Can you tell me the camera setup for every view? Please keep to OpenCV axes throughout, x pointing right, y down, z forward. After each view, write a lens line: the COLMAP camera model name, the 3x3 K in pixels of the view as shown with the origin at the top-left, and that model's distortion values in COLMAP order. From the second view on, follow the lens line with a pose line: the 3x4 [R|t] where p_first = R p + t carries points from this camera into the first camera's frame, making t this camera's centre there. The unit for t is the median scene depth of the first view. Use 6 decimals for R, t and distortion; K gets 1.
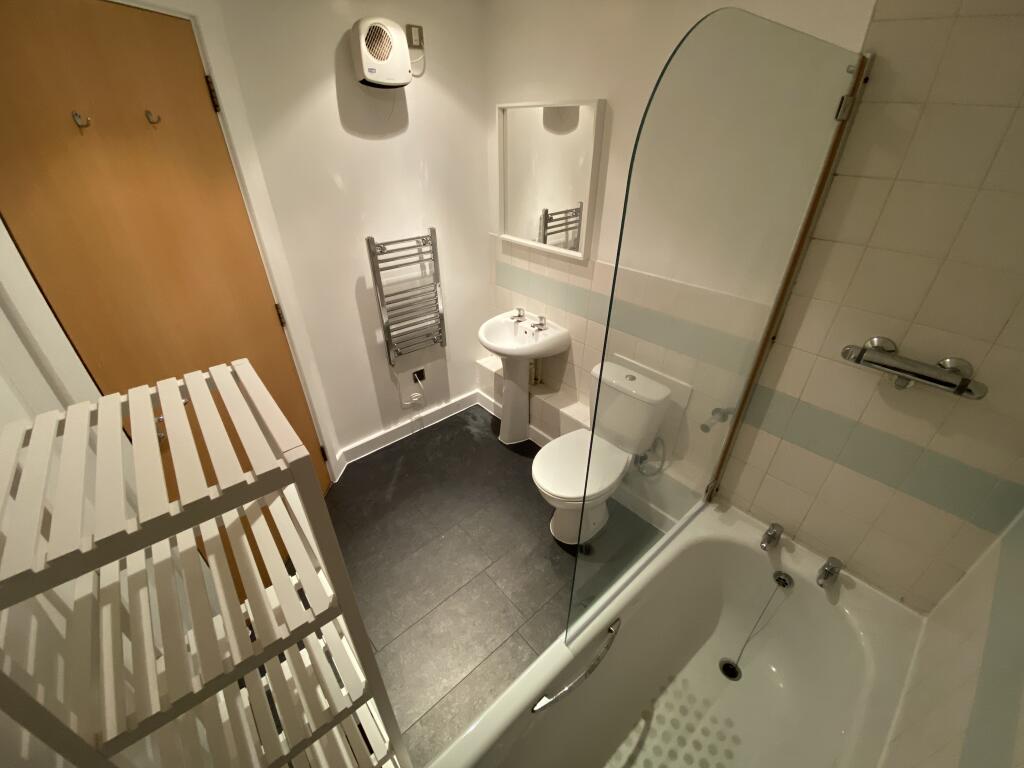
lens RADIAL K [[422.2, 0, 506.0], [0, 422.2, 390.0], [0, 0, 1]] dist [0.059530, -0.036936]
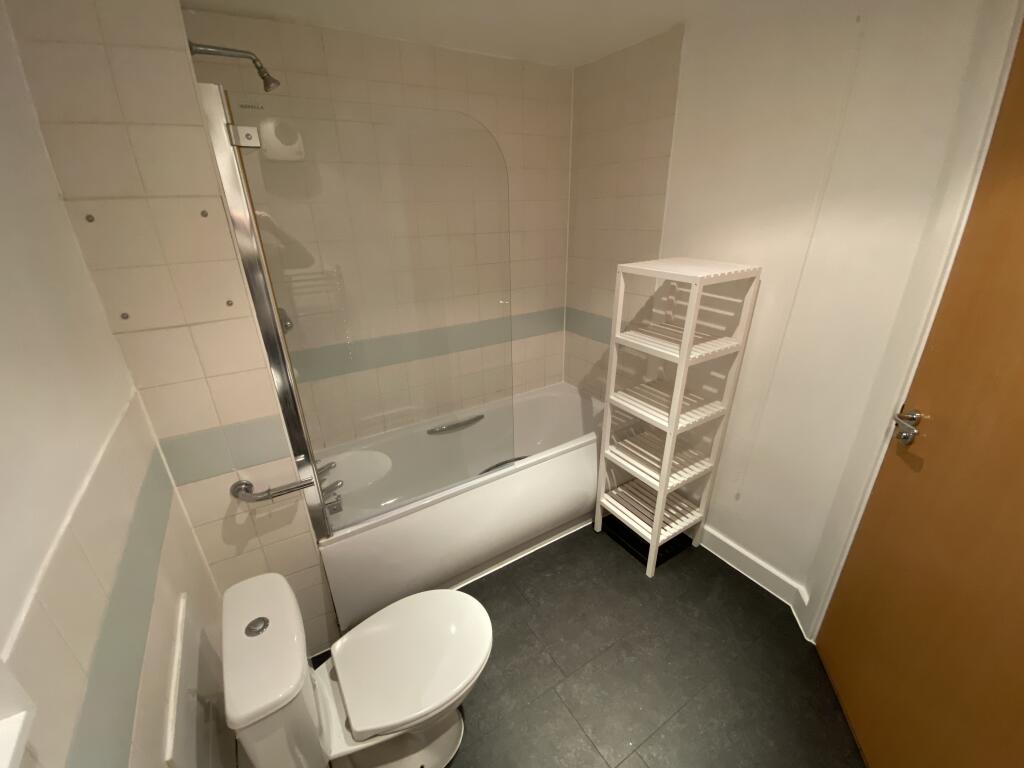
lens RADIAL K [[422.2, 0, 506.0], [0, 422.2, 390.0], [0, 0, 1]] dist [0.059530, -0.036936]
pose [[-0.988442, -0.036850, 0.147050, -0.034330], [0.100224, 0.568929, 0.816257, -0.437870], [-0.113741, 0.821561, -0.558660, 0.814426]]
